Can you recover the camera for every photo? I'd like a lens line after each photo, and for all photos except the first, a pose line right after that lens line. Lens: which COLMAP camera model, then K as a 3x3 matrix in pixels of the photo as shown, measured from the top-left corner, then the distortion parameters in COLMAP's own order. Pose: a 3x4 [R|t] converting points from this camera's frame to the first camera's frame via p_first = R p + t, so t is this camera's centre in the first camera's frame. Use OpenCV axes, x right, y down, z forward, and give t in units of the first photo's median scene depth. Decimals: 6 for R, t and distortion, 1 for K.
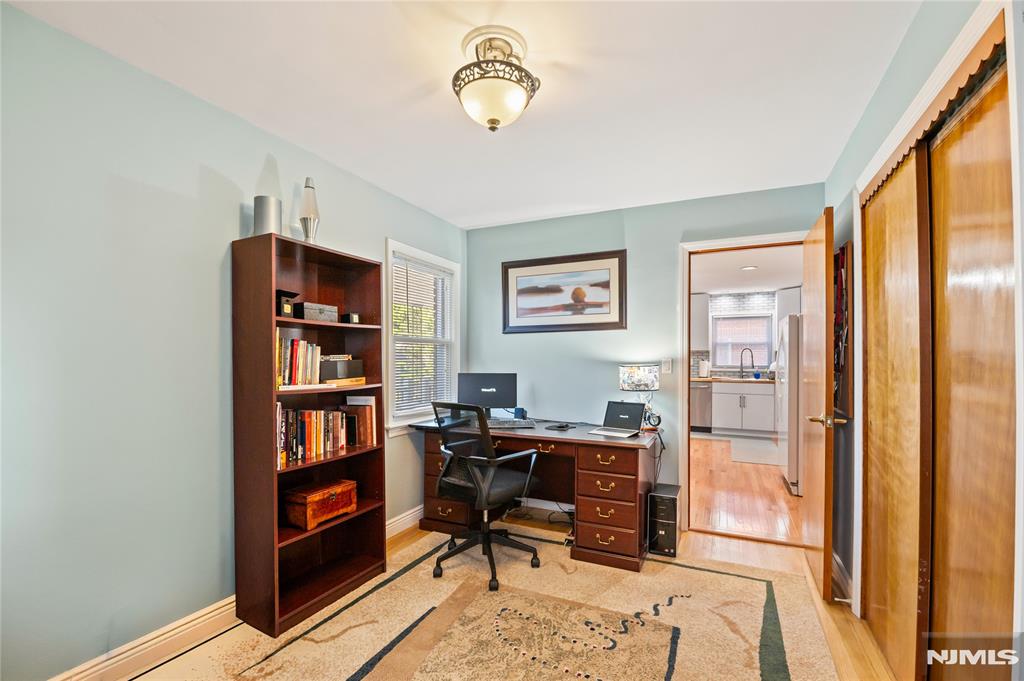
lens RADIAL K [[457.4, 0, 516.9], [0, 457.4, 348.5], [0, 0, 1]] dist [-0.001096, -0.011345]
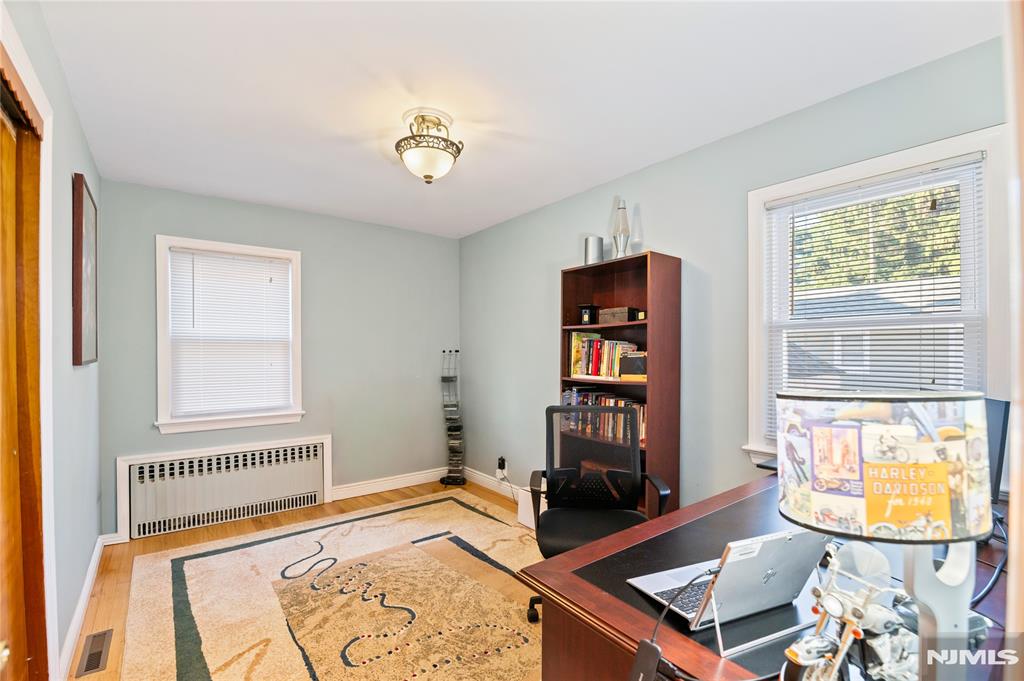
lens RADIAL K [[457.4, 0, 516.9], [0, 457.4, 348.5], [0, 0, 1]] dist [-0.001096, -0.011345]
pose [[-0.457447, 0.010299, -0.889177, 0.764469], [0.028828, 0.999579, -0.003253, 0.001225], [0.888769, -0.027121, -0.457551, 1.395249]]
